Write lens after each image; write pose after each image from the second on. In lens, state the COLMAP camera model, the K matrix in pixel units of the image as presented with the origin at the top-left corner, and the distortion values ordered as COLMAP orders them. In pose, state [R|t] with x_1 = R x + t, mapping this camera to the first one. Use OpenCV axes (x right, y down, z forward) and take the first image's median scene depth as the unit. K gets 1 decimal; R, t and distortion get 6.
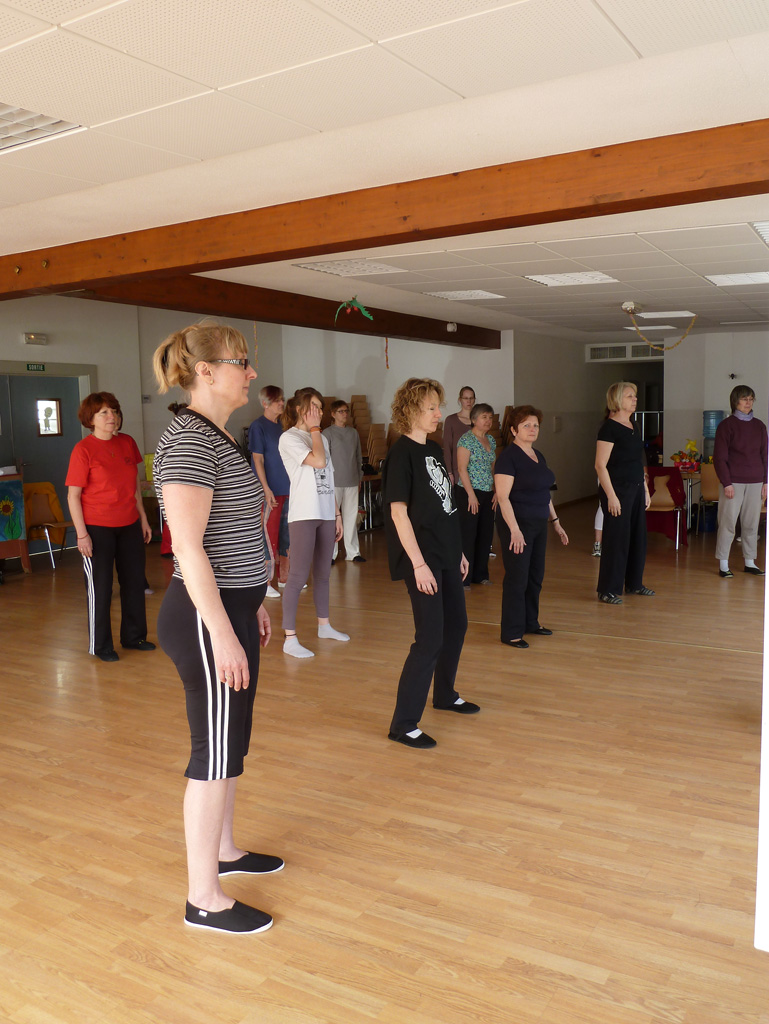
lens RADIAL K [[858.8, 0, 401.3], [0, 858.8, 515.5], [0, 0, 1]] dist [-0.020388, -0.006175]
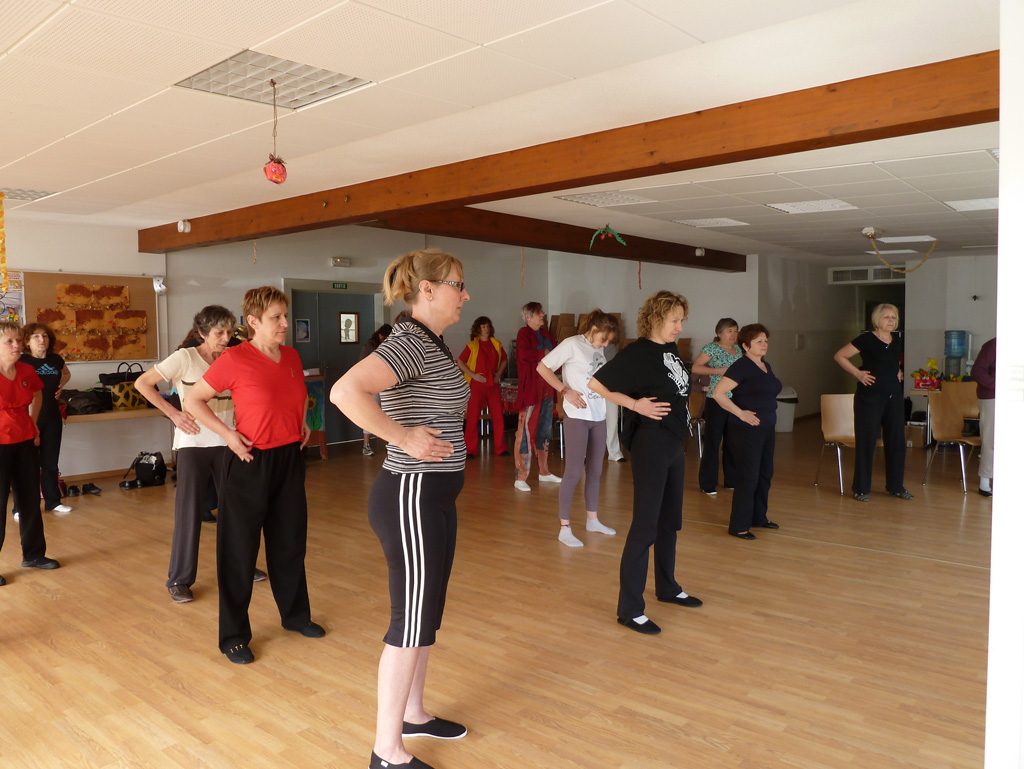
lens RADIAL K [[765.6, 0, 517.9], [0, 765.6, 377.2], [0, 0, 1]] dist [-0.034611, 0.011090]
pose [[0.983936, 0.025263, -0.176727, 0.016256], [-0.034897, 0.998057, -0.051617, -0.001220], [0.175079, 0.056955, 0.982906, 0.018171]]
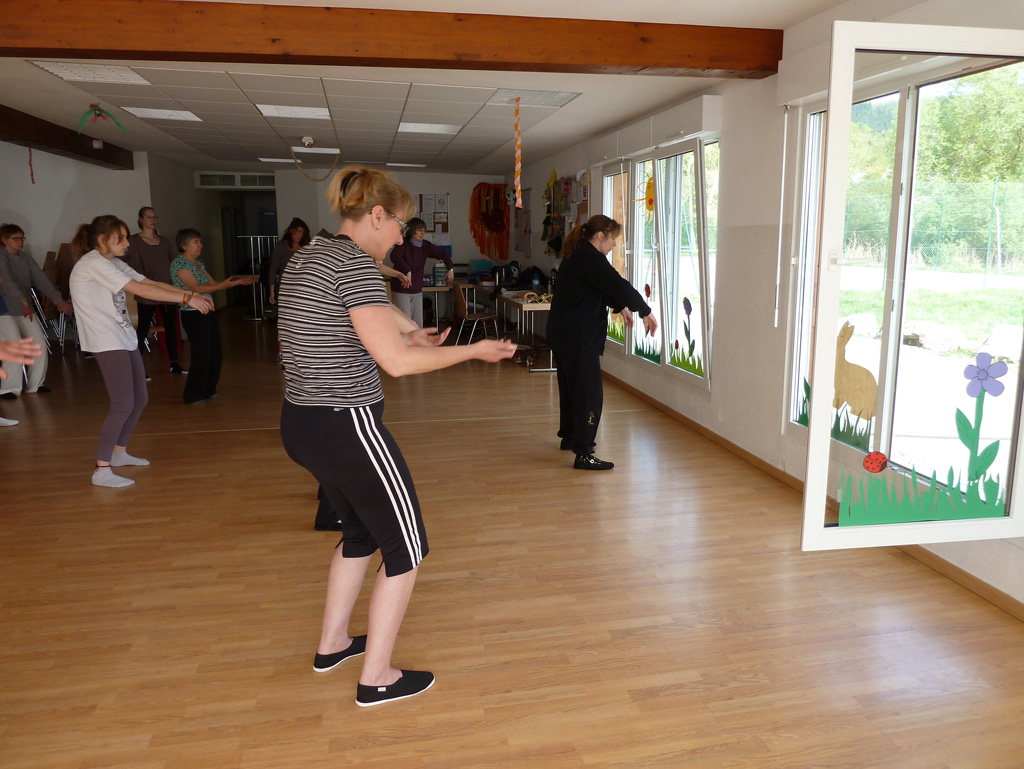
lens RADIAL K [[765.6, 0, 512.9], [0, 765.6, 376.0], [0, 0, 1]] dist [-0.034611, 0.011090]
pose [[0.754149, -0.097556, 0.649416, -0.445274], [0.060009, 0.995004, 0.079784, 0.002785], [-0.653955, -0.021198, 0.756236, 0.110813]]
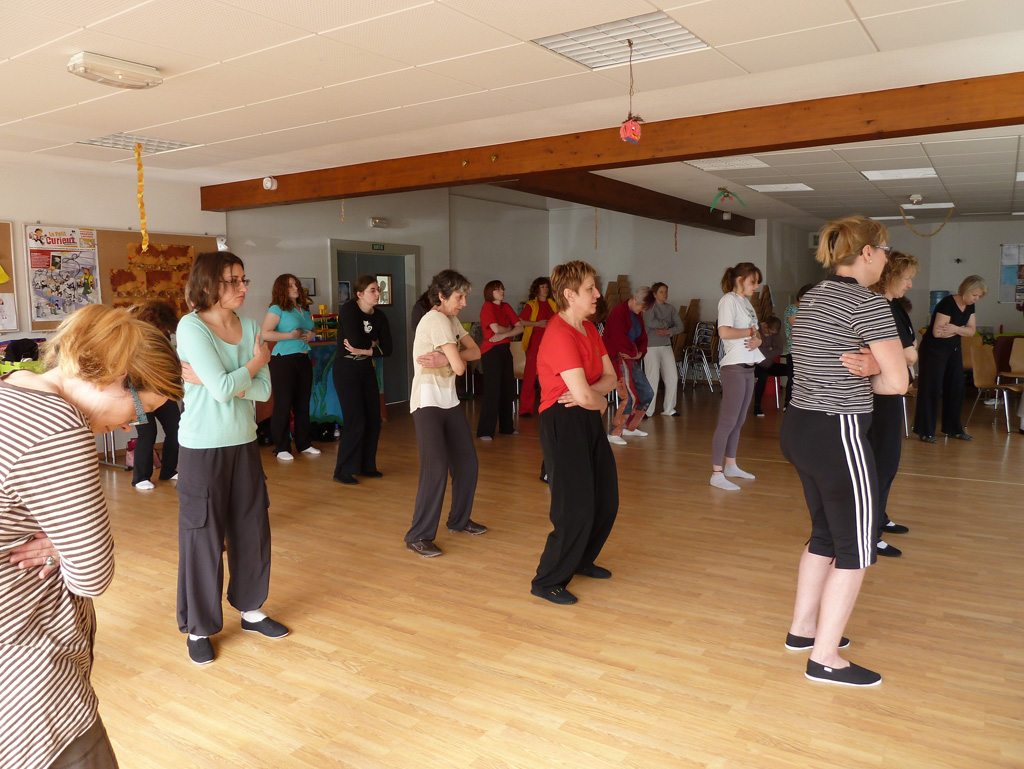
lens RADIAL K [[765.6, 0, 518.5], [0, 765.6, 378.1], [0, 0, 1]] dist [-0.034611, 0.011090]
pose [[0.999183, 0.013103, -0.038219, -0.473592], [-0.013454, 0.999869, -0.008945, 0.030556], [0.038097, 0.009452, 0.999229, -0.085053]]
